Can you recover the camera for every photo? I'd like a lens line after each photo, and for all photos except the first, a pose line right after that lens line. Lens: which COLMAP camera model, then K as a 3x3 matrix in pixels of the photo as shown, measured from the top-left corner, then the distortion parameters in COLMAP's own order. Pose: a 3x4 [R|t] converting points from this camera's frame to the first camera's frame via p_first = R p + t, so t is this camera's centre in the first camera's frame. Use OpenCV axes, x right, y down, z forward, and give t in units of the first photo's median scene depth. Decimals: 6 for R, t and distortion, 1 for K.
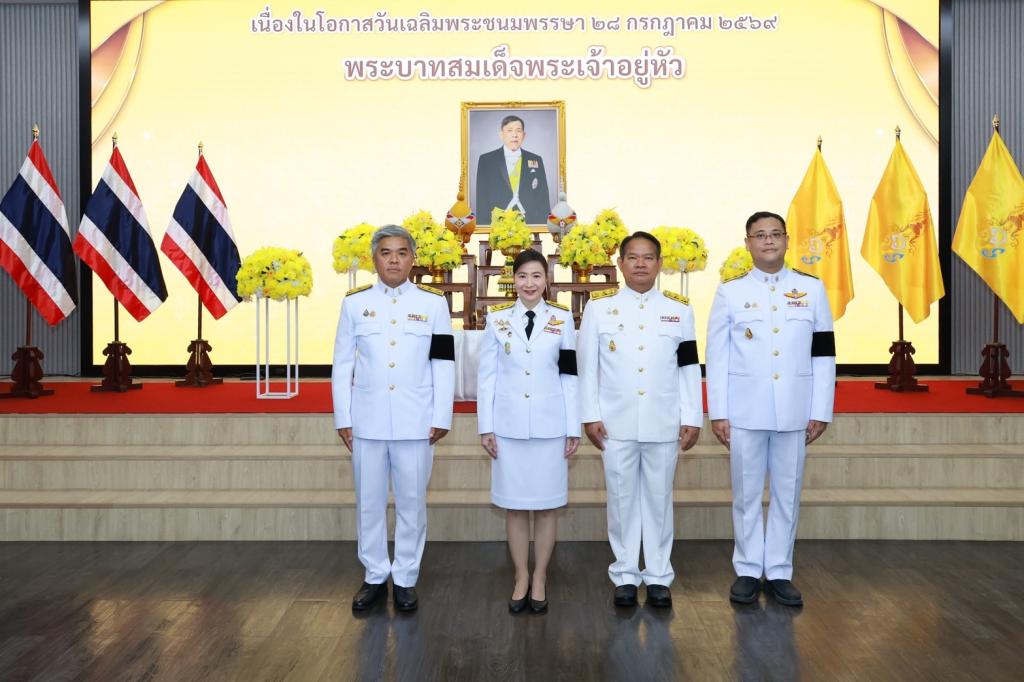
lens RADIAL K [[2035.9, 0, 512.0], [0, 2035.9, 341.0], [0, 0, 1]] dist [-0.198311, 0.124612]
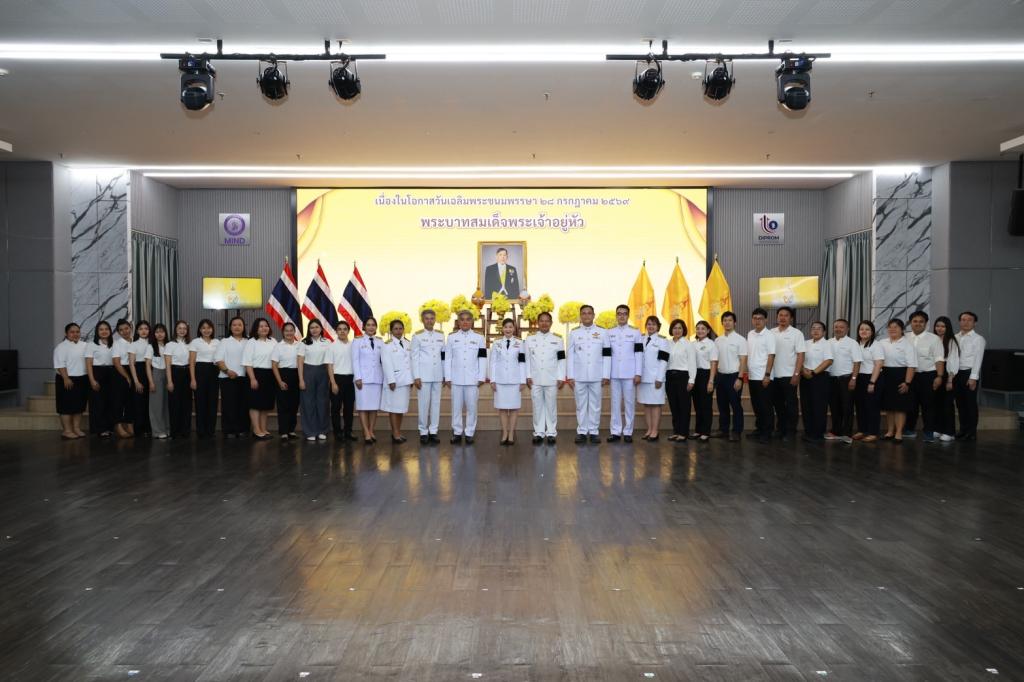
lens RADIAL K [[3578.5, 0, 511.7], [0, 3578.5, 462.2], [0, 0, 1]] dist [0.132664, -0.103051]
pose [[0.999988, 0.001645, 0.004693, -0.006740], [-0.001726, 0.999849, 0.017318, 0.048518], [-0.004663, -0.017326, 0.999839, -2.784489]]
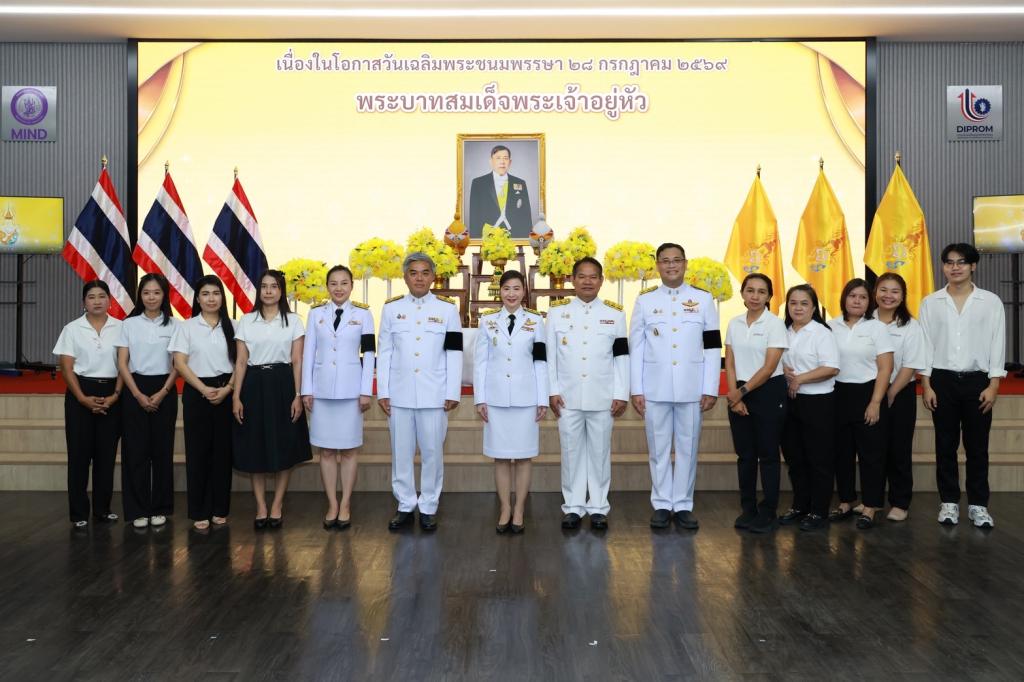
lens RADIAL K [[2720.0, 0, 512.0], [0, 2720.0, 341.0], [0, 0, 1]] dist [0.053082, -0.157499]
pose [[0.999993, 0.002234, 0.002978, 0.002498], [-0.002238, 0.999997, 0.001240, 0.000542], [-0.002975, -0.001247, 0.999995, -0.591373]]
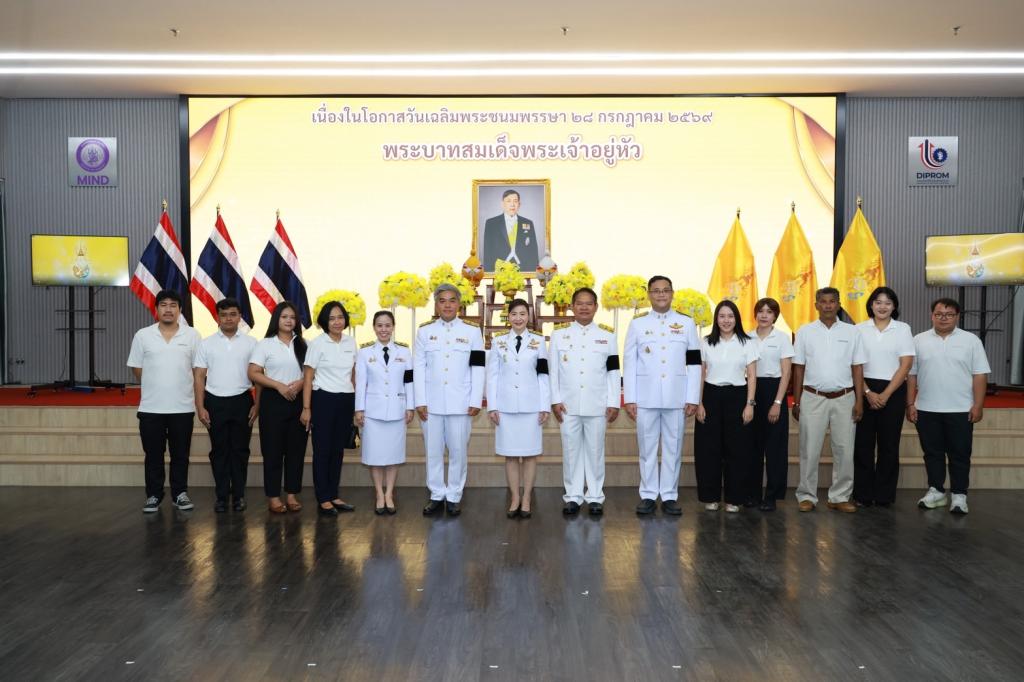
lens RADIAL K [[3015.2, 0, 512.7], [0, 3015.2, 575.3], [0, 0, 1]] dist [-0.092039, 0.858531]
pose [[0.999994, 0.003082, 0.001420, -0.000631], [-0.003166, 0.997993, 0.063238, 0.017052], [-0.001222, -0.063242, 0.997997, -1.011614]]
